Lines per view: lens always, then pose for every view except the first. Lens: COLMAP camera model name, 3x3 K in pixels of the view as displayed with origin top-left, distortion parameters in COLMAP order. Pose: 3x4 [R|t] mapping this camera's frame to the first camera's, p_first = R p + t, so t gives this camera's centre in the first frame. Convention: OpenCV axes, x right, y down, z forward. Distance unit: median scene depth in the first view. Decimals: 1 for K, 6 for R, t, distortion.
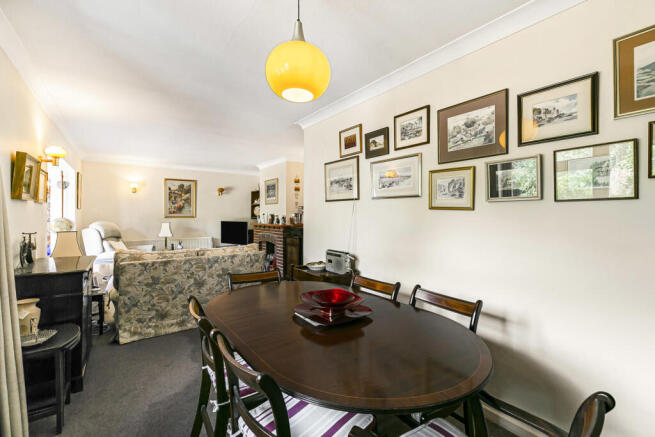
lens RADIAL K [[297.5, 0, 327.8], [0, 297.5, 215.3], [0, 0, 1]] dist [-0.001232, -0.000117]
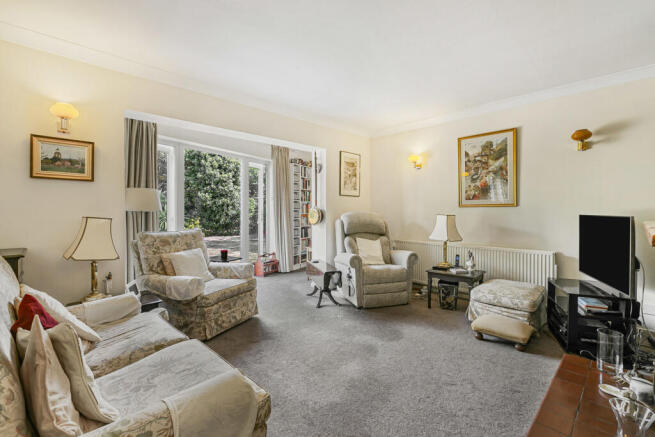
lens RADIAL K [[297.5, 0, 328.2], [0, 297.5, 215.9], [0, 0, 1]] dist [-0.001232, -0.000117]
pose [[0.160588, 0.007461, -0.986993, -0.024025], [-0.004515, 0.999967, 0.006825, 0.021868], [0.987011, 0.003360, 0.160616, 0.642009]]
